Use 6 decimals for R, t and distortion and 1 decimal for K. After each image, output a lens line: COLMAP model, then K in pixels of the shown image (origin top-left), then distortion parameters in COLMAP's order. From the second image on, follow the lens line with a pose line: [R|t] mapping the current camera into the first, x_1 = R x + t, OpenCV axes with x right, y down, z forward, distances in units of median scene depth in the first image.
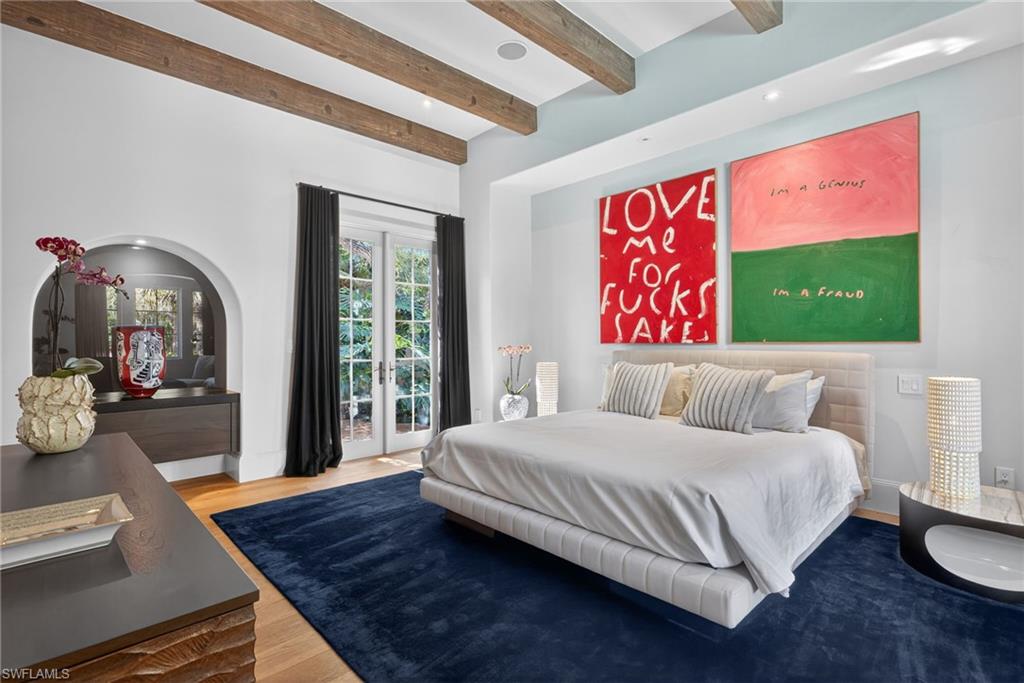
lens RADIAL K [[483.4, 0, 512.0], [0, 483.4, 341.9], [0, 0, 1]] dist [0.001084, 0.000247]
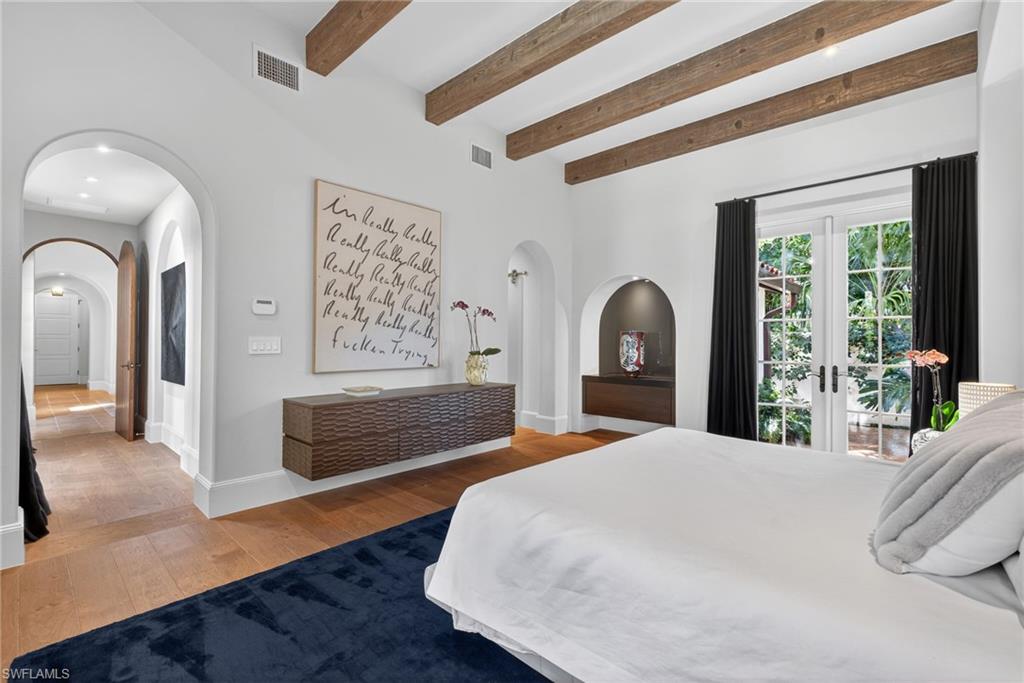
lens RADIAL K [[452.5, 0, 512.5], [0, 452.5, 338.4], [0, 0, 1]] dist [0.003891, 0.000227]
pose [[0.062924, -0.002347, -0.998016, 0.567415], [-0.008457, 0.999960, -0.002884, -0.002840], [0.997982, 0.008622, 0.062902, 0.430501]]
